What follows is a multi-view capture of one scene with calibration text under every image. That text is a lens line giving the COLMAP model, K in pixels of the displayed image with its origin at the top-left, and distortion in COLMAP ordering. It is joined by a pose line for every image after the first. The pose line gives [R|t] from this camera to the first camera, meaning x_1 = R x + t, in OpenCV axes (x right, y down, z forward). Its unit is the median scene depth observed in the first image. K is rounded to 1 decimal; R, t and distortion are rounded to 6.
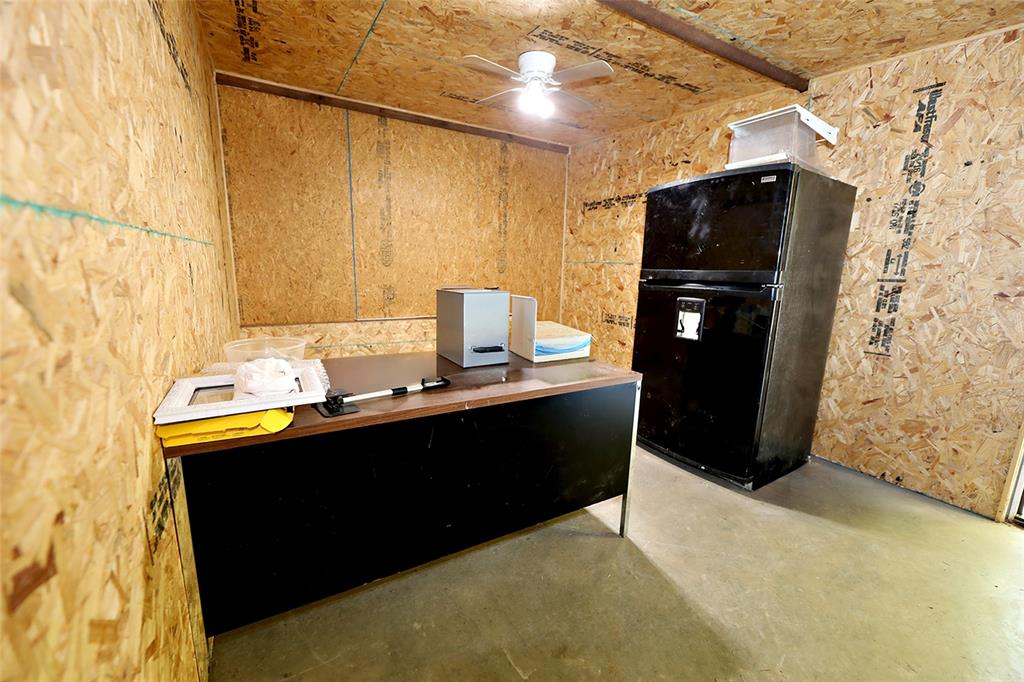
lens RADIAL K [[412.8, 0, 511.1], [0, 412.8, 338.6], [0, 0, 1]] dist [0.001637, -0.000435]
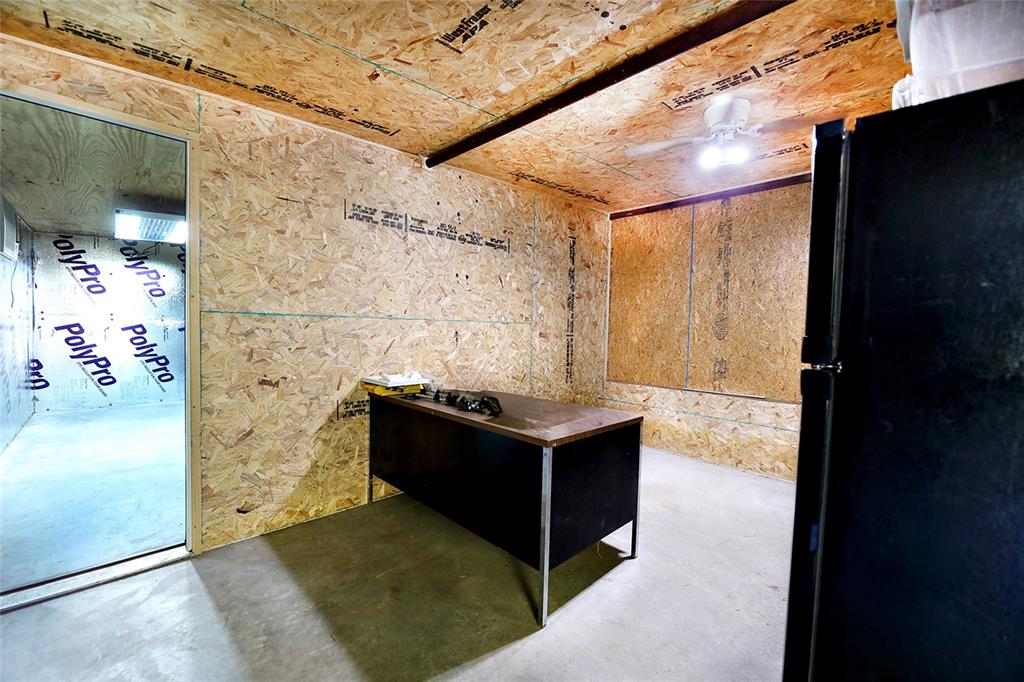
lens RADIAL K [[412.8, 0, 511.1], [0, 412.8, 338.6], [0, 0, 1]] dist [0.001637, -0.000435]
pose [[0.246574, 0.003958, -0.969116, 0.678528], [-0.189549, 0.980875, -0.044221, -0.049536], [0.950406, 0.194599, 0.242609, 0.360613]]
